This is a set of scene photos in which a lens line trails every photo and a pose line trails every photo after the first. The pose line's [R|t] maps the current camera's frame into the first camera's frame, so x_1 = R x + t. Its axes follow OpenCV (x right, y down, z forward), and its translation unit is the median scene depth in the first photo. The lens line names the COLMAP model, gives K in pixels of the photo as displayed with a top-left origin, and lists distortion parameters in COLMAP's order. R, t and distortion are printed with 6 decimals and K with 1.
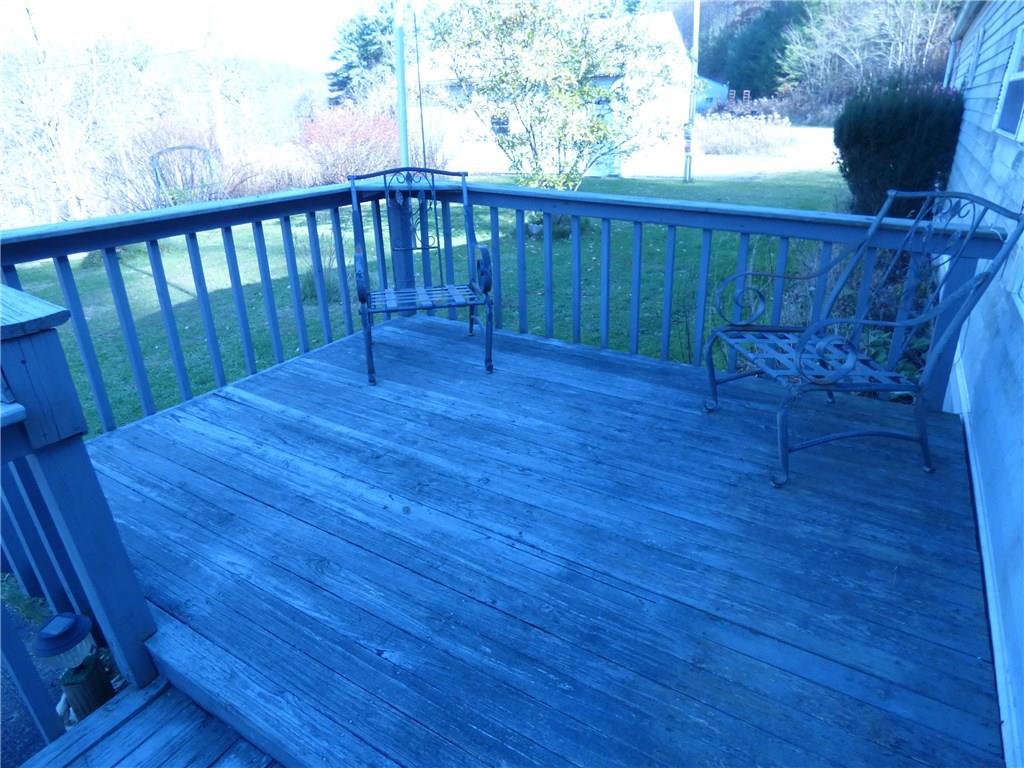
lens RADIAL K [[610.3, 0, 512.0], [0, 610.3, 384.0], [0, 0, 1]] dist [-0.017618, -0.000068]
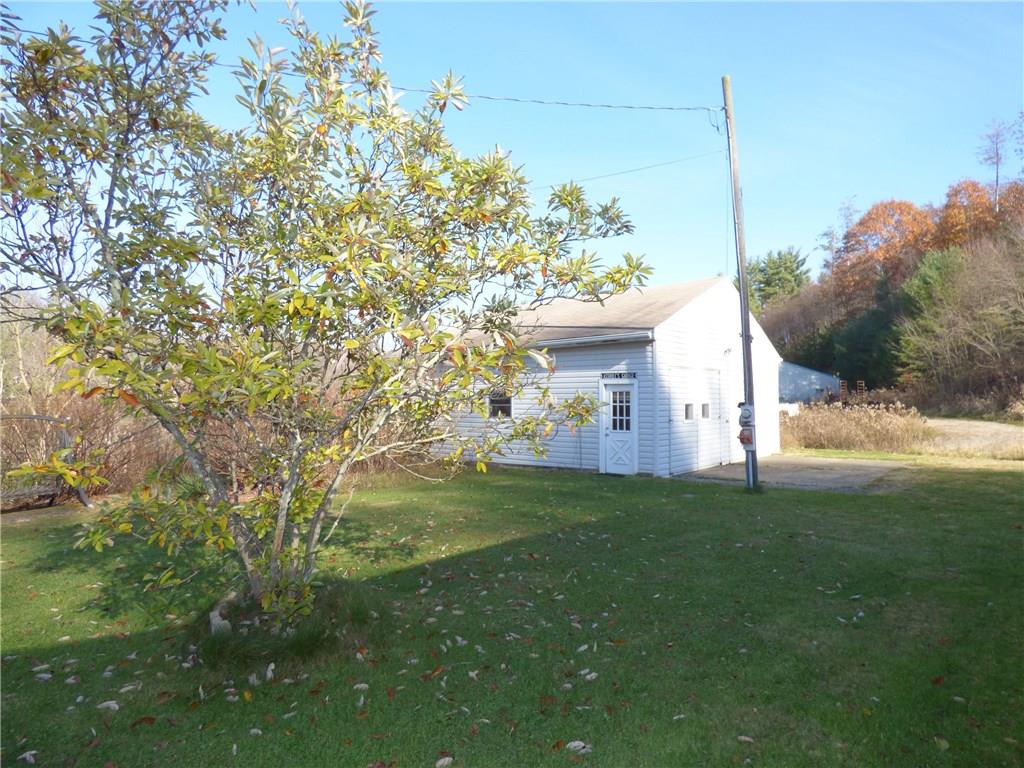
lens RADIAL K [[610.3, 0, 512.0], [0, 610.3, 384.0], [0, 0, 1]] dist [-0.017618, -0.000068]
pose [[0.981073, 0.012450, -0.193239, 0.056675], [-0.095315, 0.899712, -0.425951, -0.048987], [0.168556, 0.436307, 0.883869, 0.124526]]
